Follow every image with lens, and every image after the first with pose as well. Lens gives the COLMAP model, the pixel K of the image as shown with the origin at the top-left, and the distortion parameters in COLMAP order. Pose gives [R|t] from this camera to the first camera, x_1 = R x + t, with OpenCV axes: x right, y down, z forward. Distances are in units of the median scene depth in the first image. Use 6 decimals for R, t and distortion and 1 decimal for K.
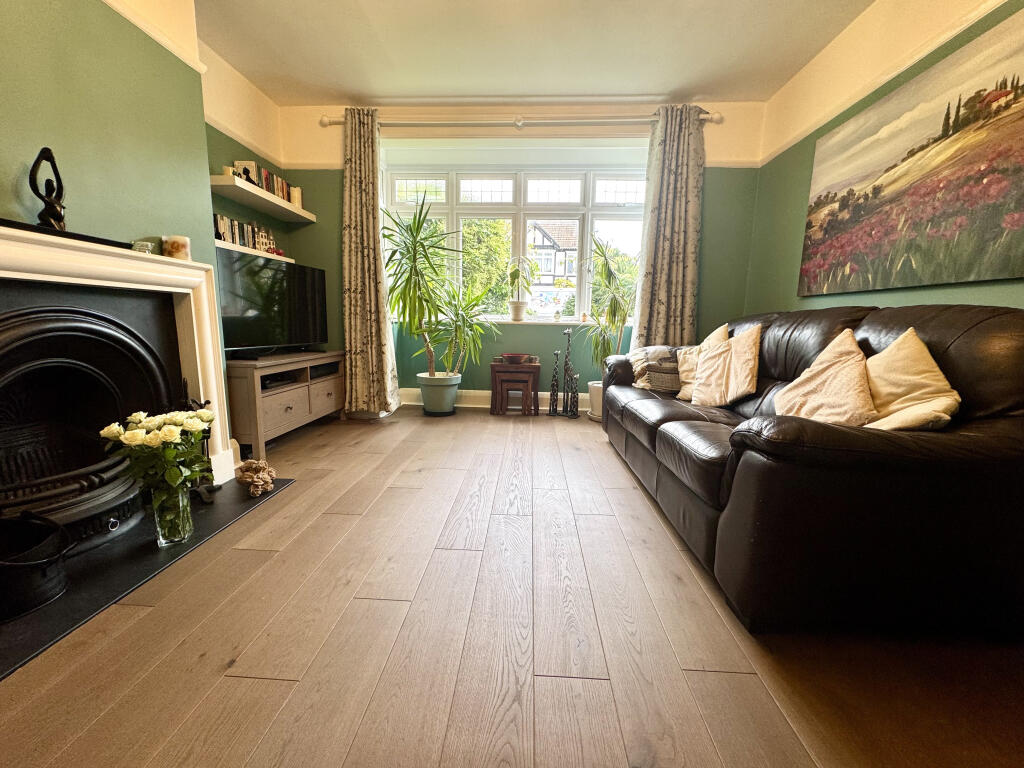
lens RADIAL K [[408.2, 0, 510.7], [0, 408.2, 383.1], [0, 0, 1]] dist [-0.001745, -0.000025]
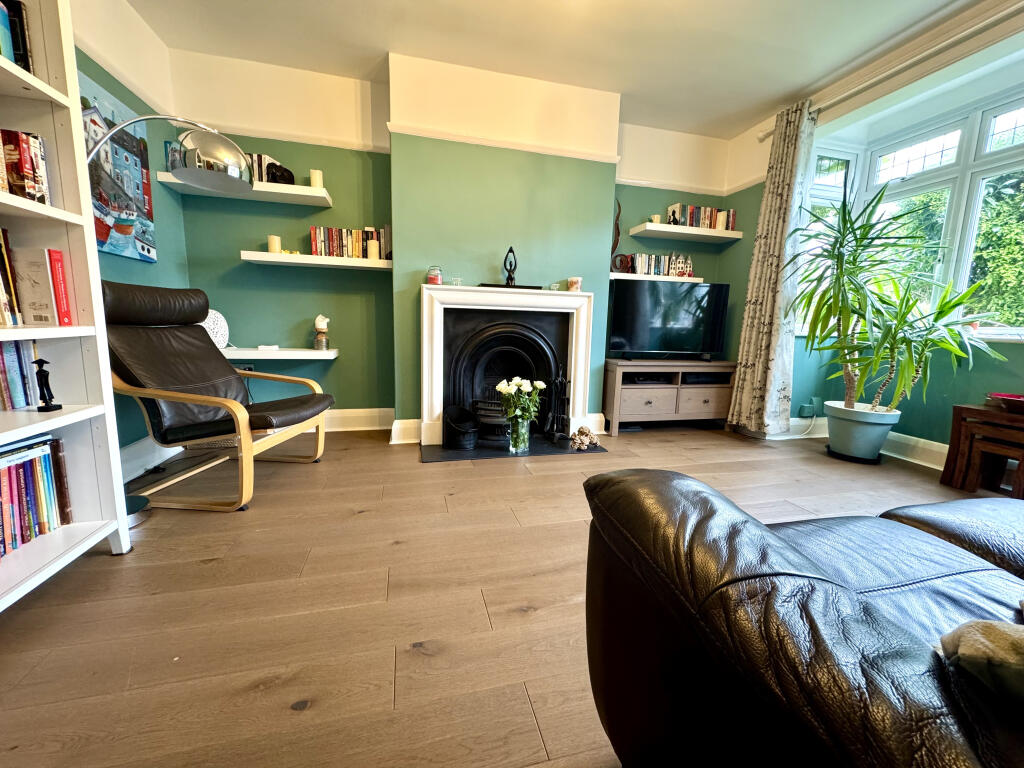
lens RADIAL K [[408.2, 0, 510.7], [0, 408.2, 383.1], [0, 0, 1]] dist [-0.001745, -0.000025]
pose [[0.292234, 0.129320, -0.947563, 0.433496], [-0.162780, 0.983083, 0.083965, -0.027347], [0.942392, 0.129707, 0.308341, 0.197911]]
